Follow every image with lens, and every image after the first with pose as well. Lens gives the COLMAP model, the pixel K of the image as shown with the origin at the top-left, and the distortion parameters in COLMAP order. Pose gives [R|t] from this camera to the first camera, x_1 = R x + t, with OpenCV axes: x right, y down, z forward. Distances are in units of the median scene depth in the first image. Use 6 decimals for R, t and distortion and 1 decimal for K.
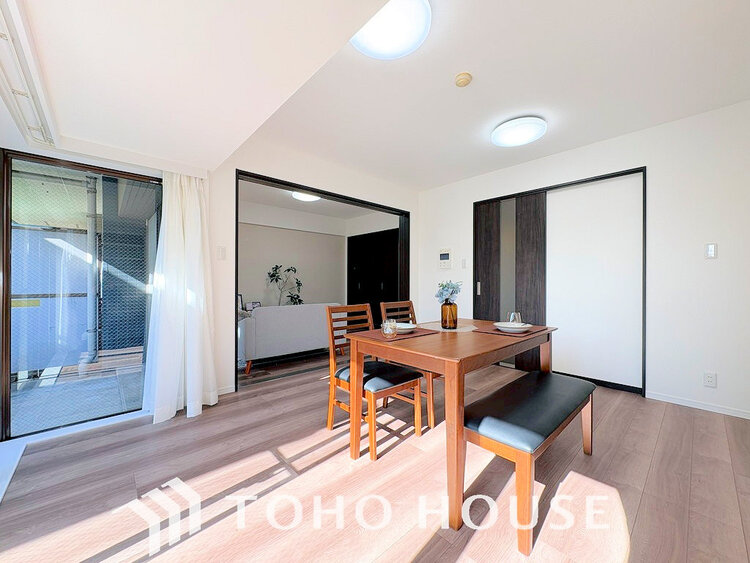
lens RADIAL K [[299.7, 0, 375.0], [0, 299.7, 281.5], [0, 0, 1]] dist [-0.002853, -0.000257]
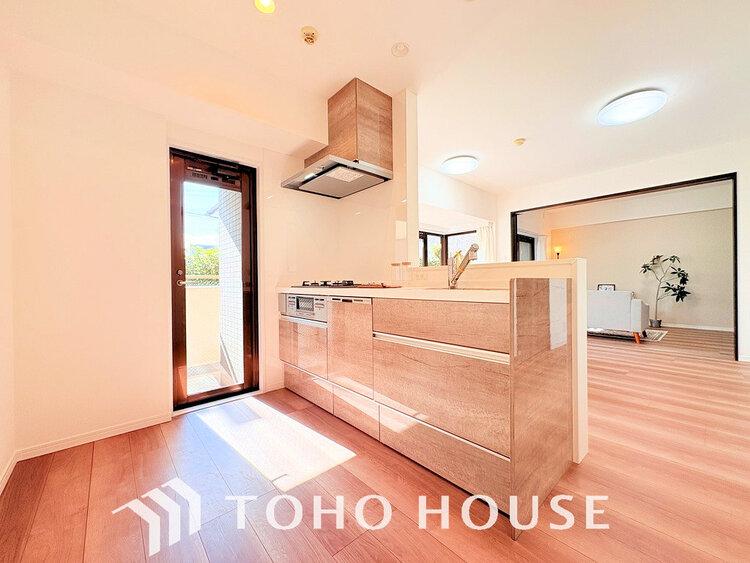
lens RADIAL K [[299.7, 0, 375.0], [0, 299.7, 281.5], [0, 0, 1]] dist [-0.002853, -0.000257]
pose [[-0.008243, 0.001823, -0.999964, 0.977894], [0.001065, 0.999998, 0.001815, 0.040297], [0.999965, -0.001050, -0.008245, 0.136417]]
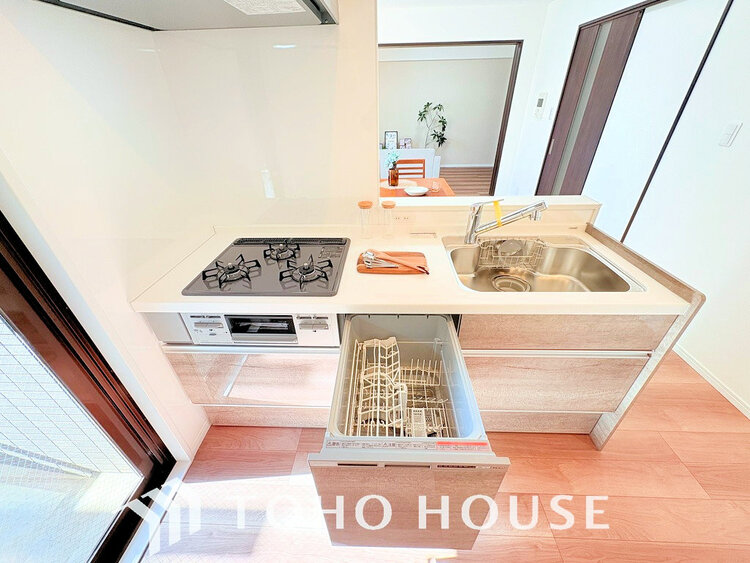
lens RADIAL K [[299.7, 0, 375.0], [0, 299.7, 281.5], [0, 0, 1]] dist [-0.002853, -0.000257]
pose [[0.714715, 0.360265, -0.599493, 0.652505], [0.010056, 0.851752, 0.523848, -0.109438], [0.699344, -0.380430, 0.605137, -0.087395]]
